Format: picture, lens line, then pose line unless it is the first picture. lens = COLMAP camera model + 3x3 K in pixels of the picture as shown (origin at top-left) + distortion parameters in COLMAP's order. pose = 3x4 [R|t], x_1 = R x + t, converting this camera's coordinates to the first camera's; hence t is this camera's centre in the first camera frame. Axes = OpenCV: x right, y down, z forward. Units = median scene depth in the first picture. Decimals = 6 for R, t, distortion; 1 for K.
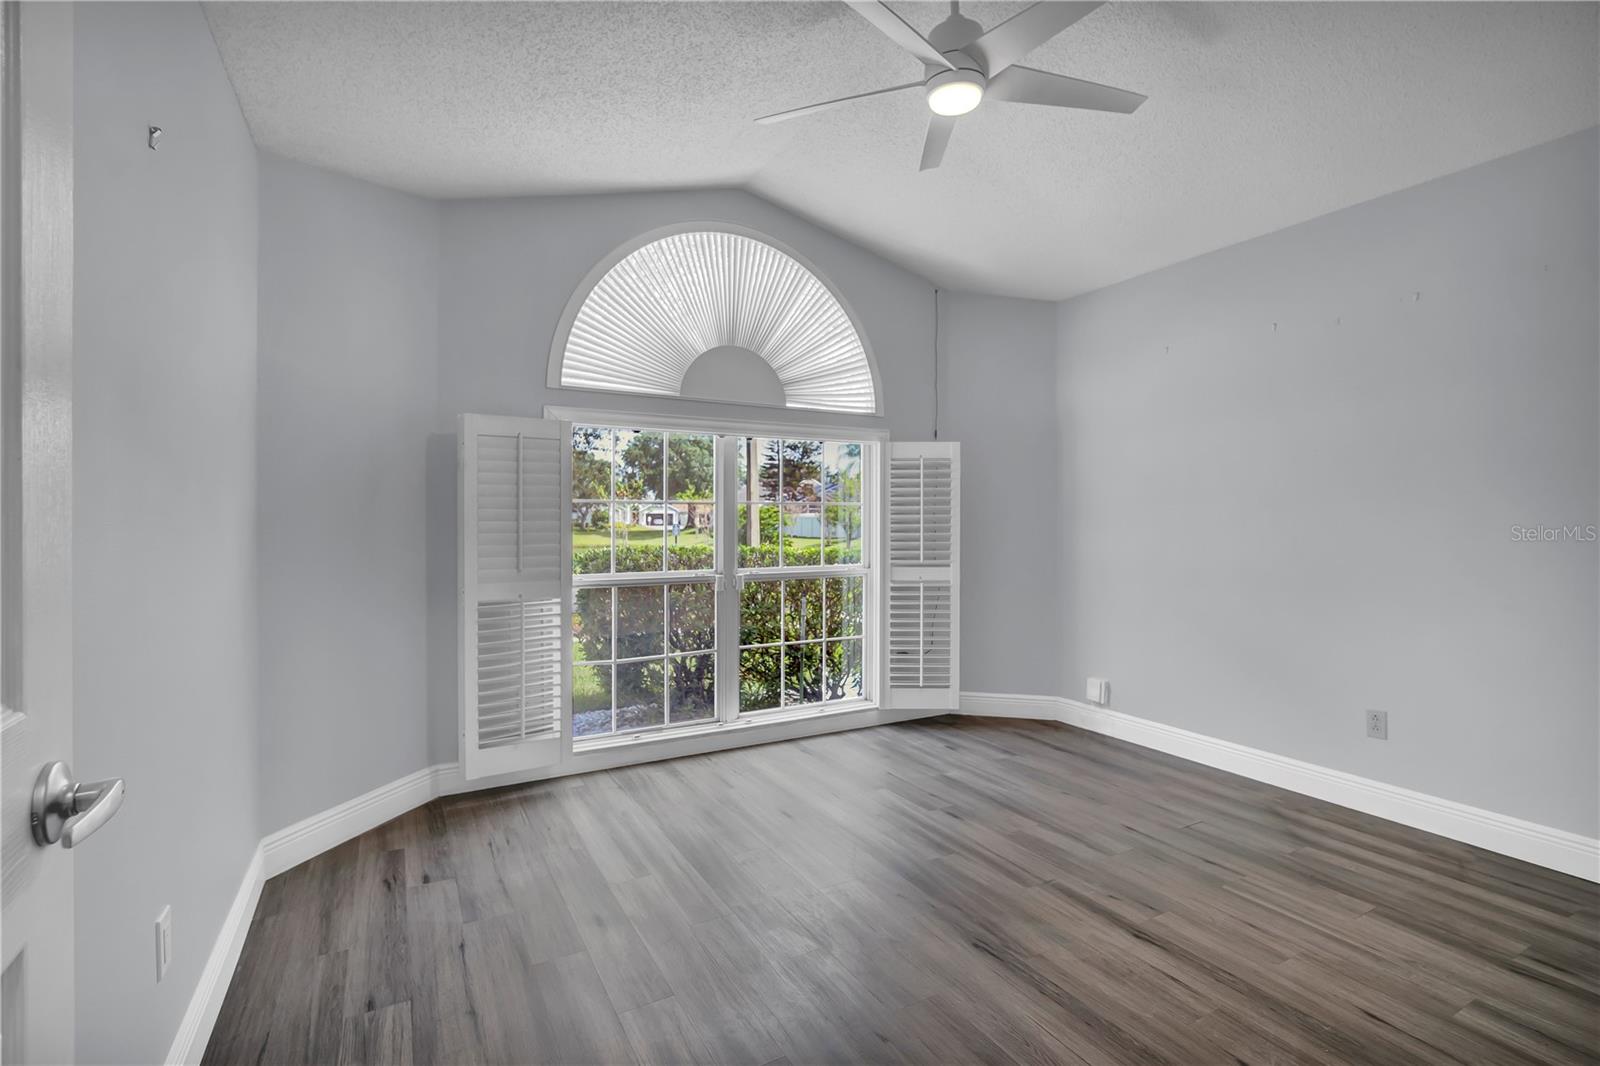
lens RADIAL K [[720.5, 0, 788.6], [0, 720.5, 525.0], [0, 0, 1]] dist [-0.013717, 0.002106]
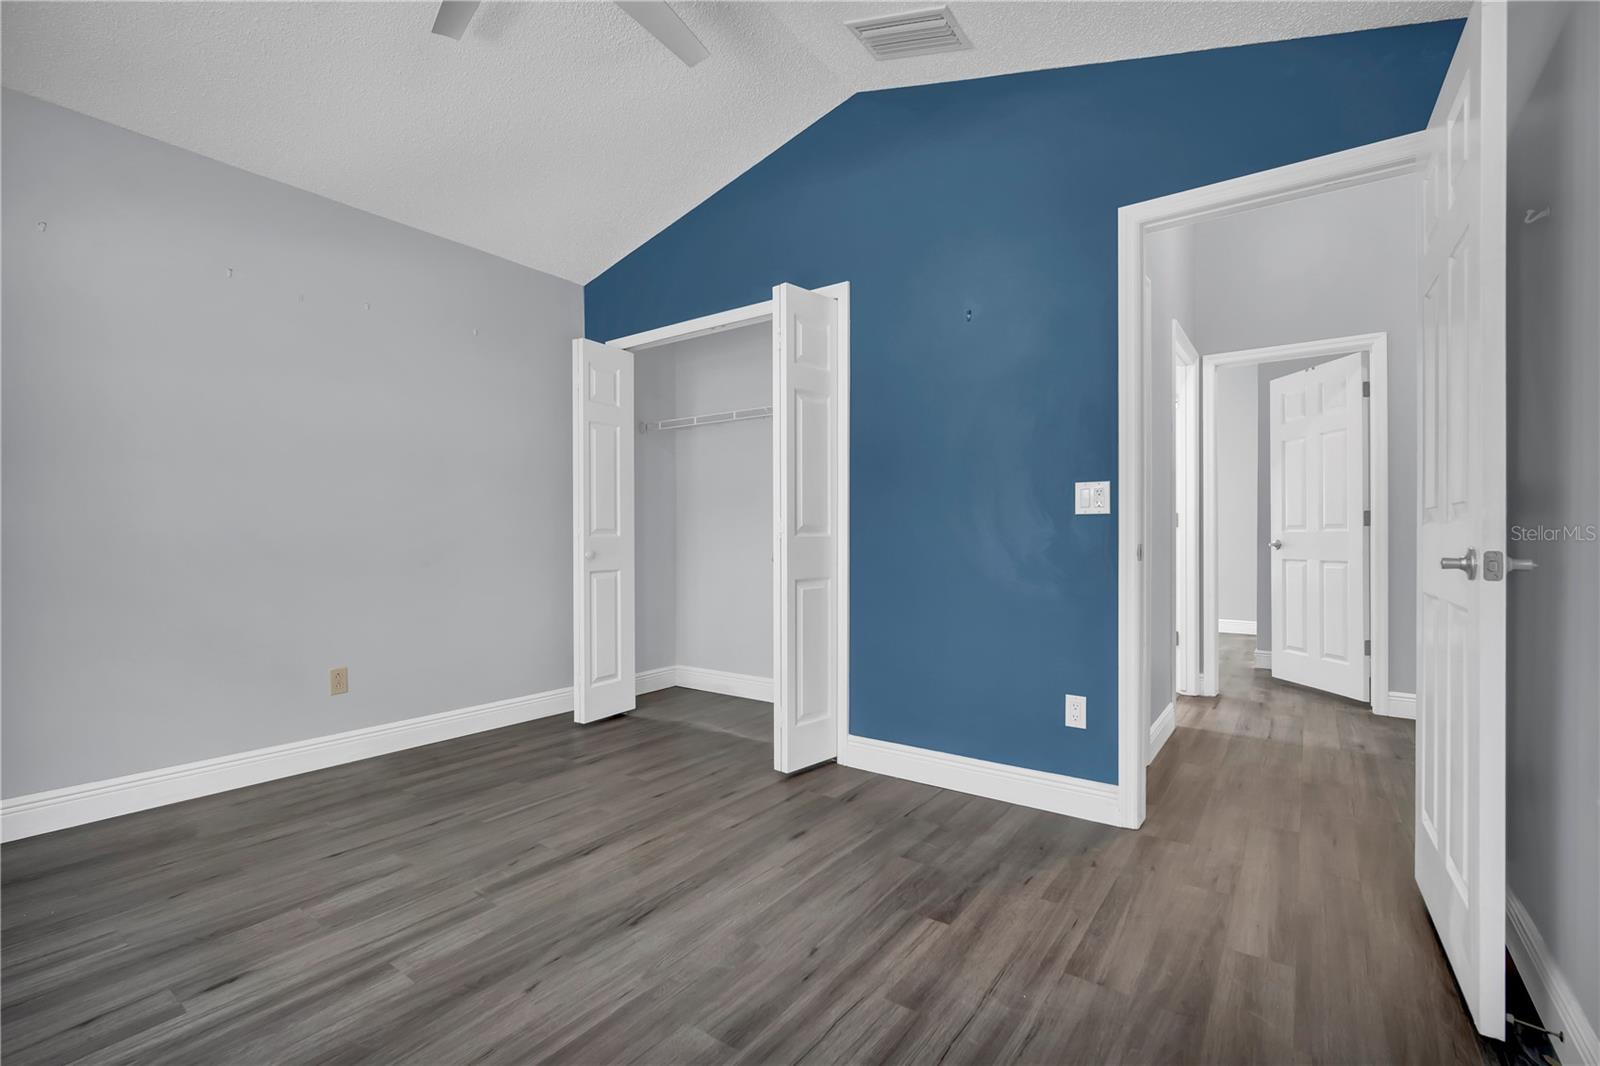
lens RADIAL K [[720.5, 0, 785.4], [0, 720.5, 537.2], [0, 0, 1]] dist [-0.013717, 0.002106]
pose [[-0.427215, 0.000576, 0.904150, -0.597694], [0.005628, 0.999982, 0.002022, 0.077607], [-0.904133, 0.005952, -0.427210, 1.097612]]
